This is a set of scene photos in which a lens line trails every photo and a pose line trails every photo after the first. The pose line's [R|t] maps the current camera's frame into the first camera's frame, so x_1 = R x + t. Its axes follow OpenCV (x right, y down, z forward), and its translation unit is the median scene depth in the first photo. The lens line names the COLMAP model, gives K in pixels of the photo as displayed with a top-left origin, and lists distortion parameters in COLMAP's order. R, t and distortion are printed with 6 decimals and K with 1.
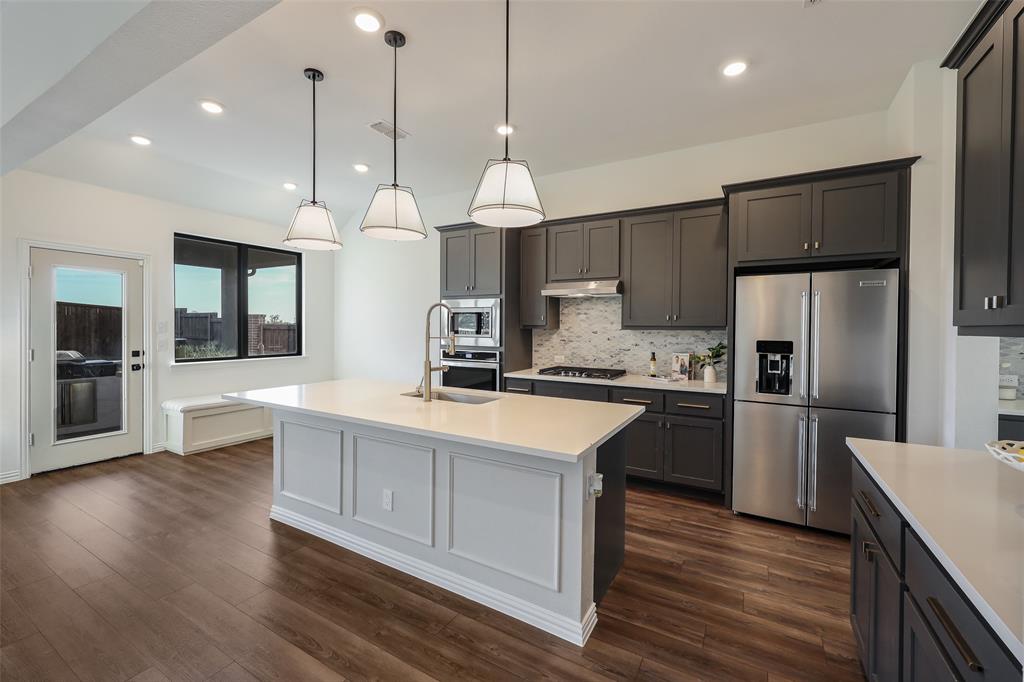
lens RADIAL K [[418.9, 0, 510.2], [0, 418.9, 338.3], [0, 0, 1]] dist [-0.010576, 0.001025]
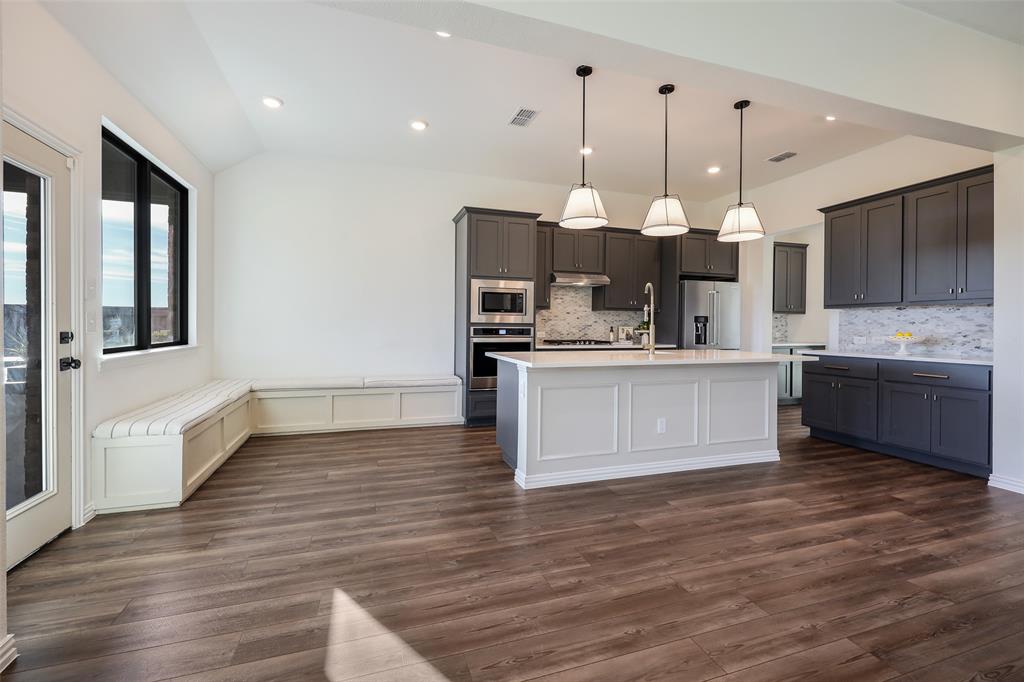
lens RADIAL K [[418.9, 0, 511.8], [0, 418.9, 335.5], [0, 0, 1]] dist [-0.010576, 0.001025]
pose [[0.676020, -0.020728, 0.736591, -0.892433], [0.015972, 0.999782, 0.013476, 0.036325], [-0.736710, 0.002655, 0.676204, 0.240896]]
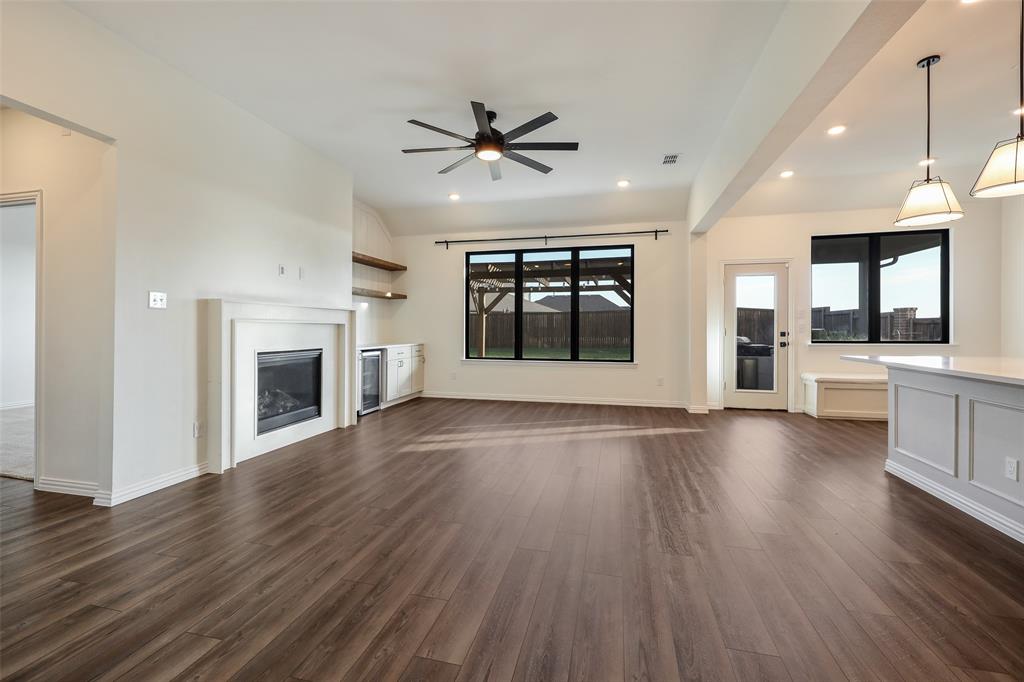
lens RADIAL K [[418.9, 0, 510.3], [0, 418.9, 333.2], [0, 0, 1]] dist [-0.010576, 0.001025]
pose [[0.250498, -0.006287, -0.968097, 0.183444], [-0.007633, 0.999935, -0.008469, 0.050061], [0.968087, 0.009511, 0.250434, -0.191507]]
